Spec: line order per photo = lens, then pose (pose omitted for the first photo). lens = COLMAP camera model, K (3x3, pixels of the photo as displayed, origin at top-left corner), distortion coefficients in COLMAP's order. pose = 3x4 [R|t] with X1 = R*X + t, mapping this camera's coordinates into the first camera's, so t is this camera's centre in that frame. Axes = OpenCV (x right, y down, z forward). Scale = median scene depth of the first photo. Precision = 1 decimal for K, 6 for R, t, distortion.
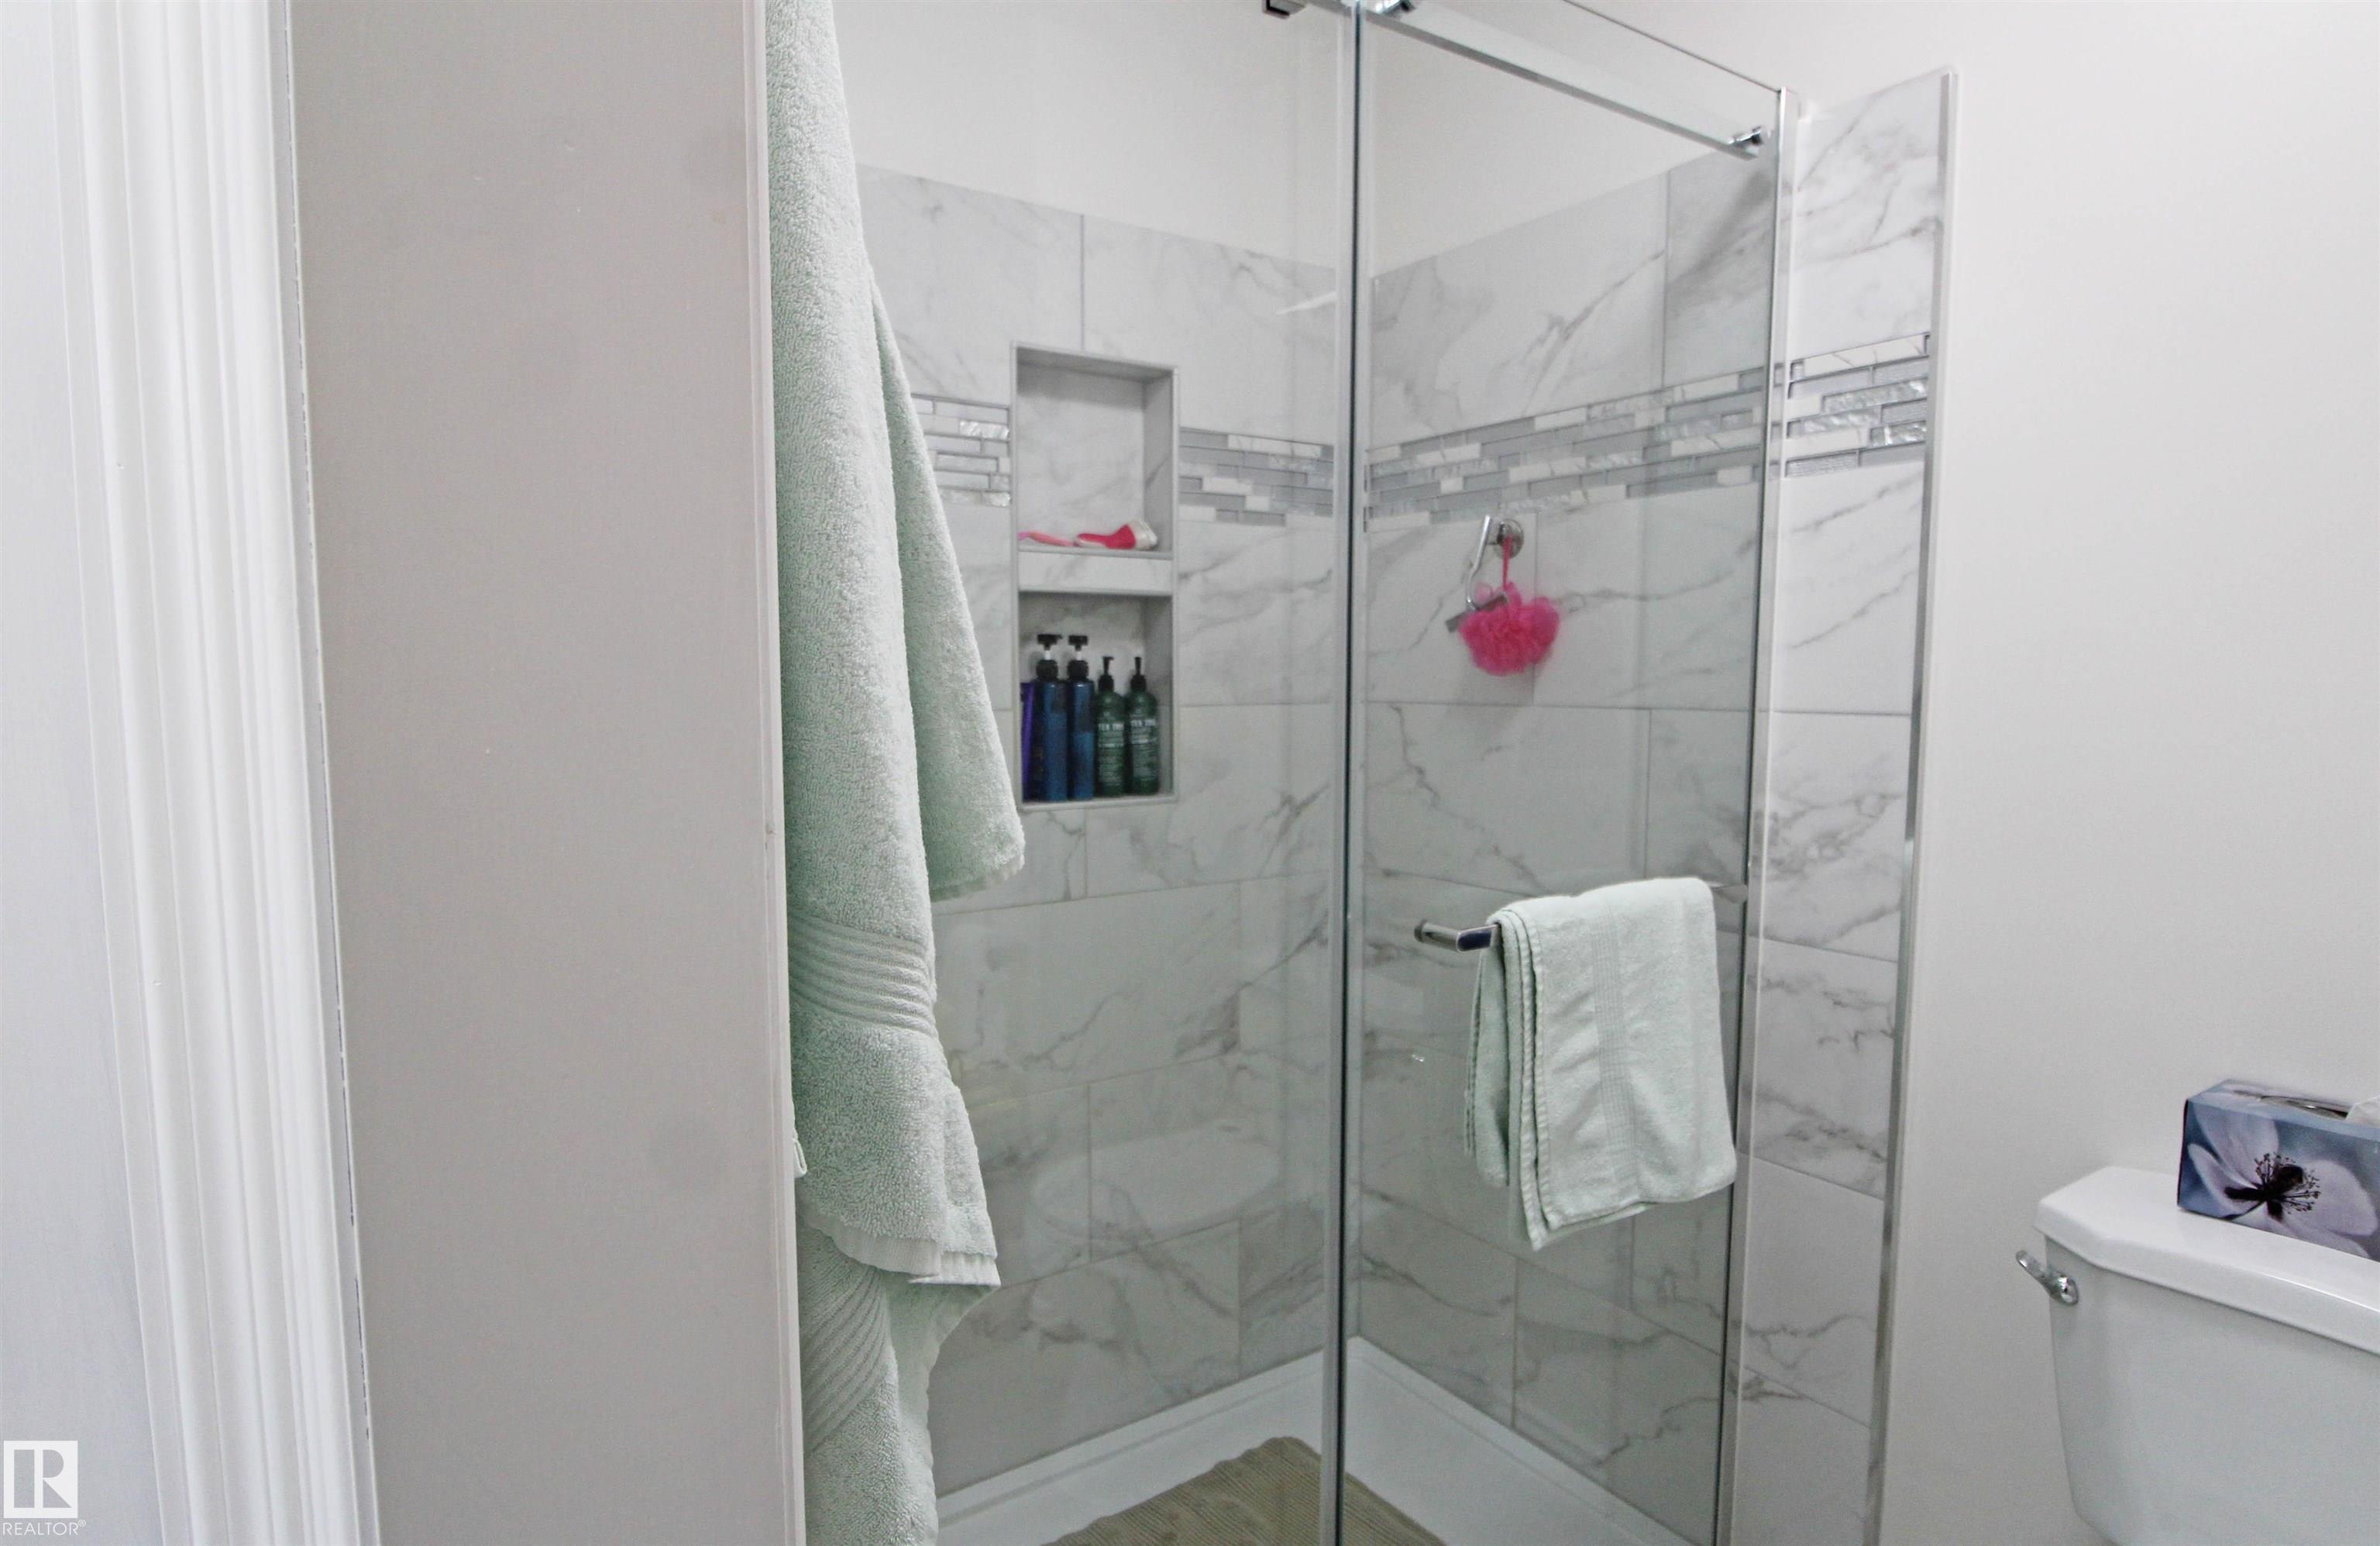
lens RADIAL K [[1288.7, 0, 1189.1], [0, 1288.7, 782.1], [0, 0, 1]] dist [-0.013802, -0.000049]
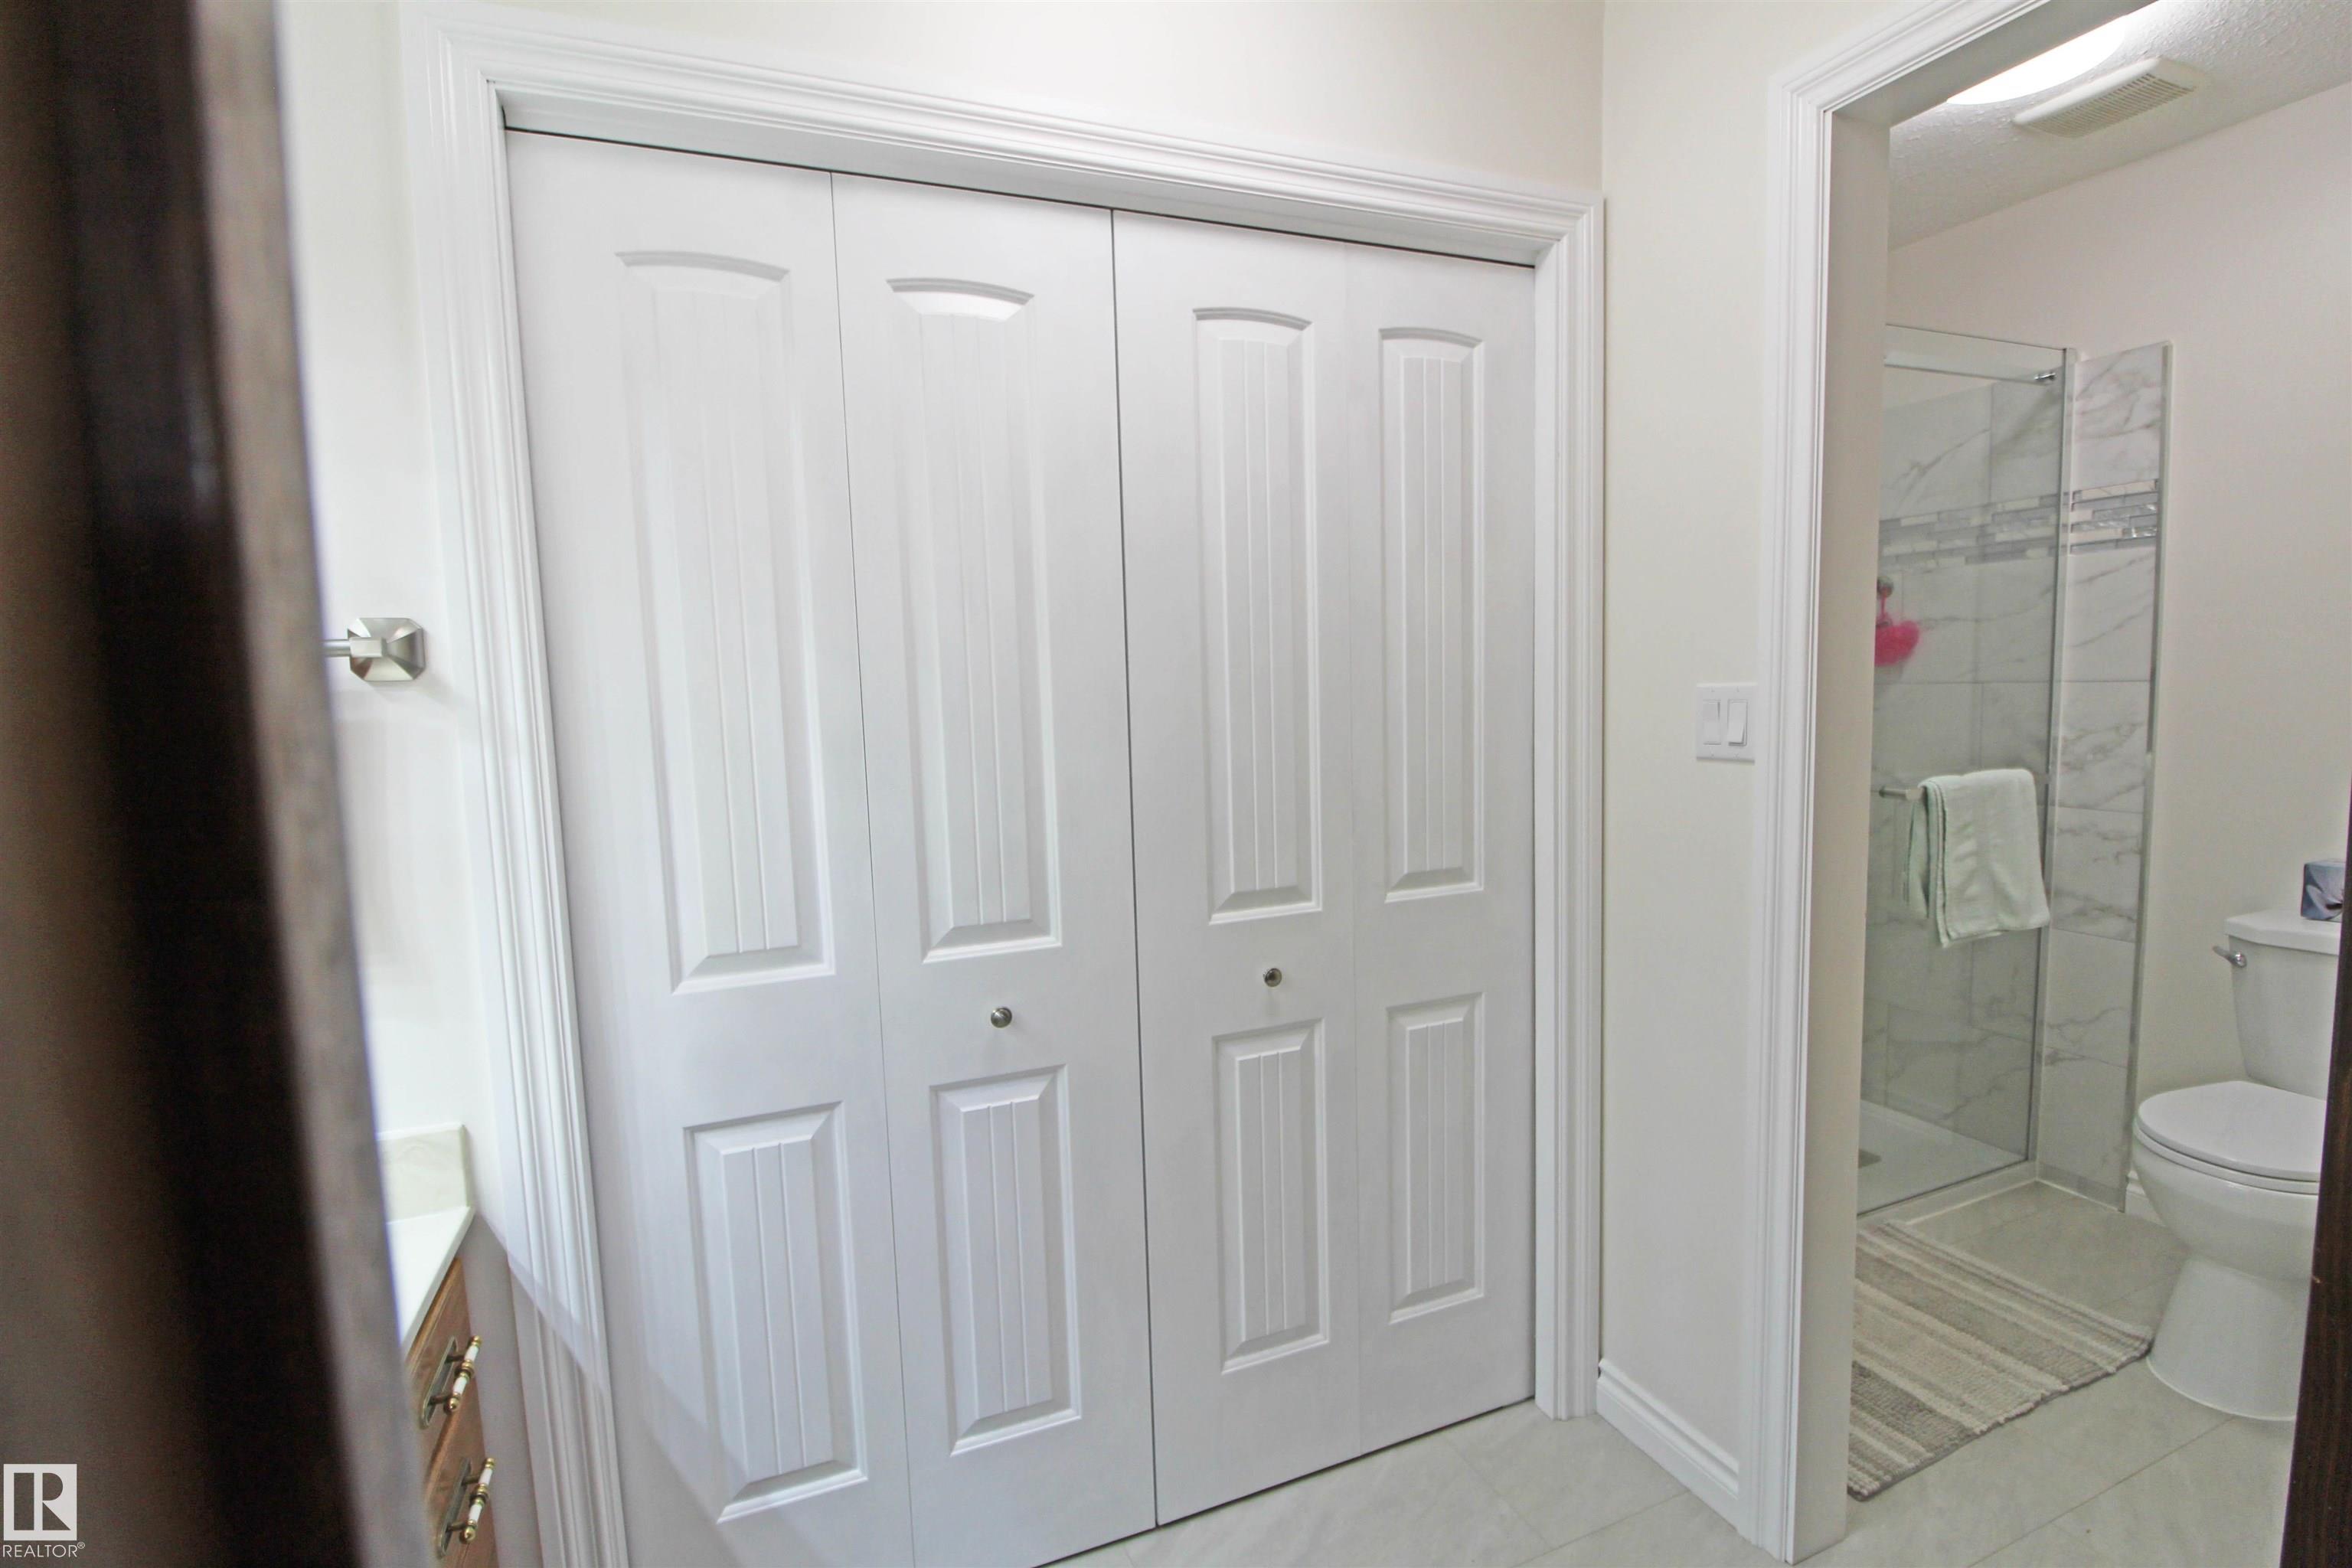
lens RADIAL K [[1095.0, 0, 1174.9], [0, 1095.0, 781.6], [0, 0, 1]] dist [-0.026587, -0.001256]
pose [[0.976863, -0.012317, -0.213510, -0.478905], [0.014038, 0.999880, 0.006545, 0.063071], [0.213404, -0.009391, 0.976919, -0.802519]]
